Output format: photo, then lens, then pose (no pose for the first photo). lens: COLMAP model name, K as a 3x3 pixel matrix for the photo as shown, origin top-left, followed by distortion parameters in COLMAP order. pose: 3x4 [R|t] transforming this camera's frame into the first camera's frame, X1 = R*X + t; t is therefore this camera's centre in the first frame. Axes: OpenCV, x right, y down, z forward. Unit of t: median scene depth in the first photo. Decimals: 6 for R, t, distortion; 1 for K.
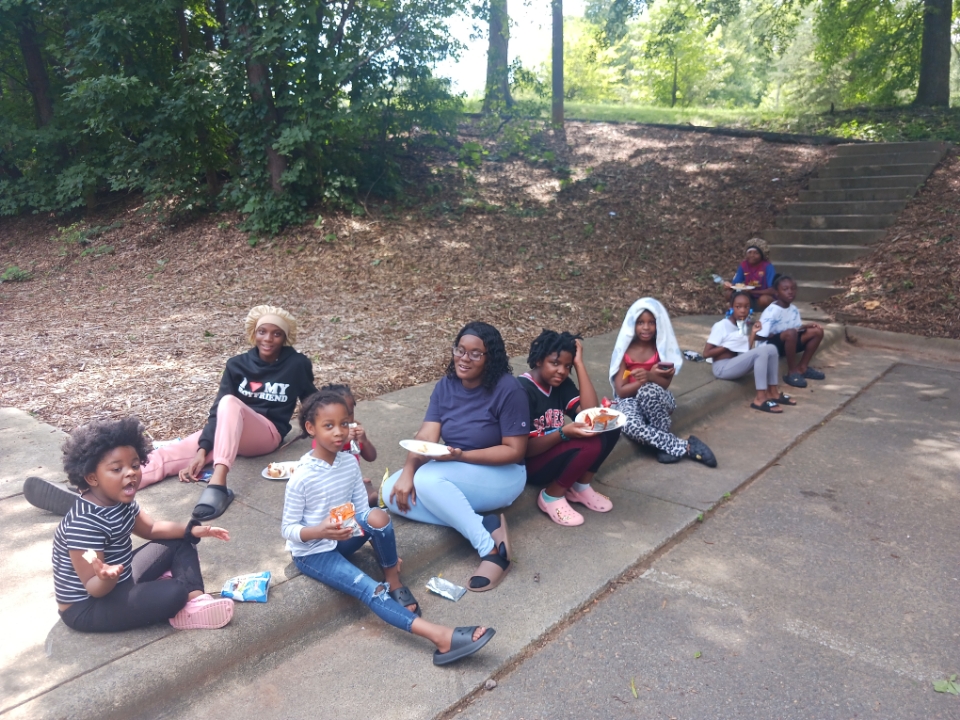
lens RADIAL K [[761.8, 0, 479.8], [0, 761.8, 356.2], [0, 0, 1]] dist [0.016883, -0.030059]
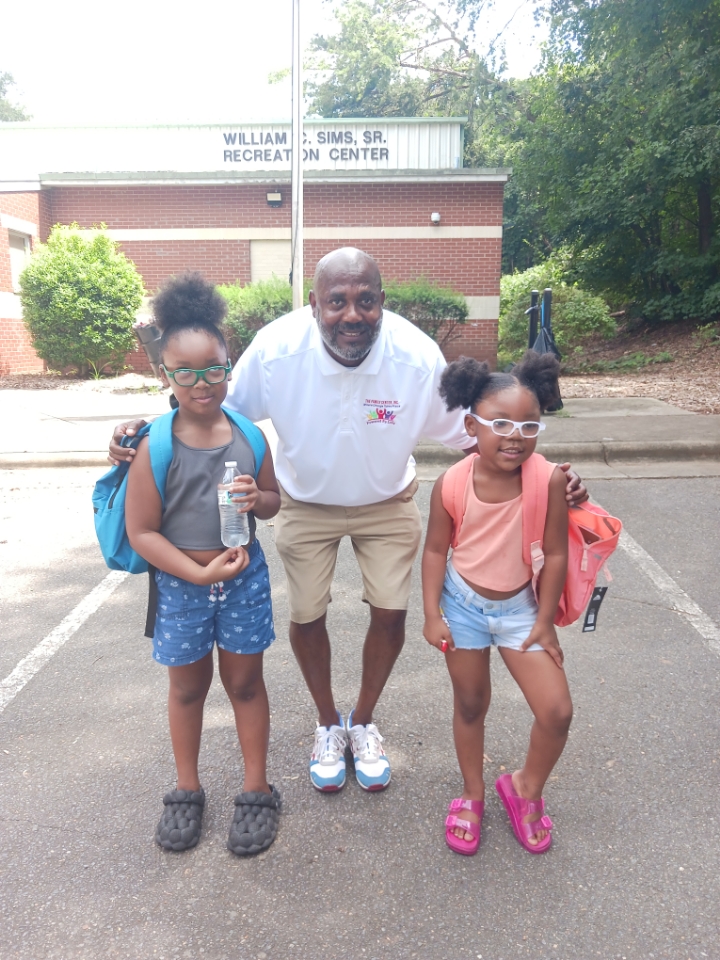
lens RADIAL K [[761.8, 0, 359.3], [0, 761.8, 475.6], [0, 0, 1]] dist [0.016883, -0.030059]
pose [[0.599487, 0.143819, -0.787357, 0.189009], [-0.146652, 0.986807, 0.068591, 0.083495], [0.786835, 0.074349, 0.612669, -0.282644]]
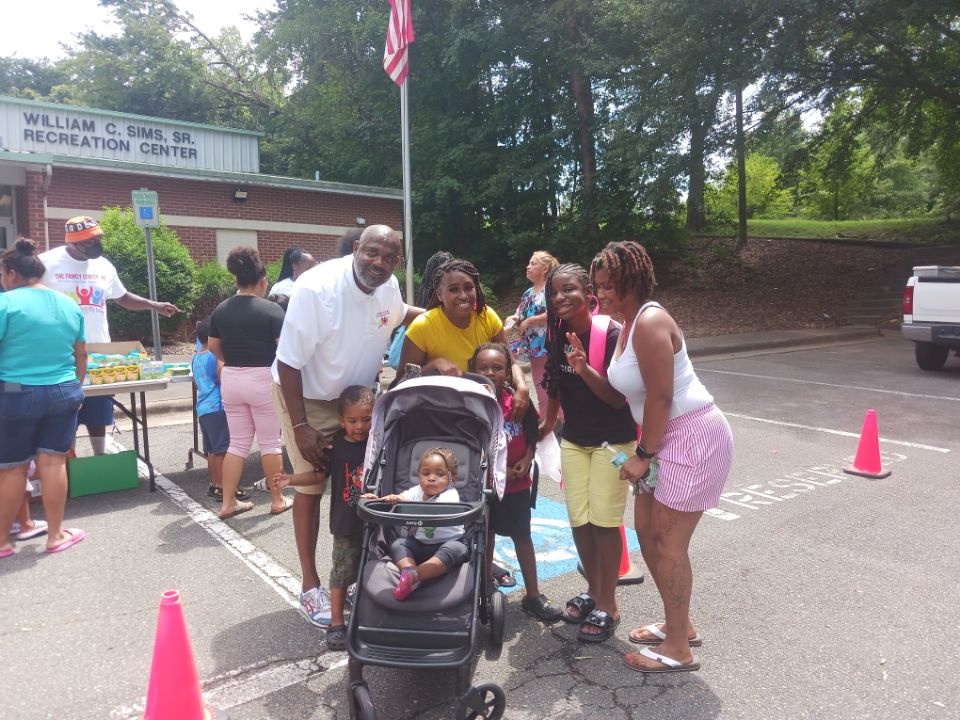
lens RADIAL K [[761.8, 0, 482.2], [0, 761.8, 361.9], [0, 0, 1]] dist [0.016883, -0.030059]
pose [[0.974710, -0.005598, -0.223402, -0.098270], [-0.022835, 0.991959, -0.124486, 0.208882], [0.222303, 0.126439, 0.966744, -0.831954]]
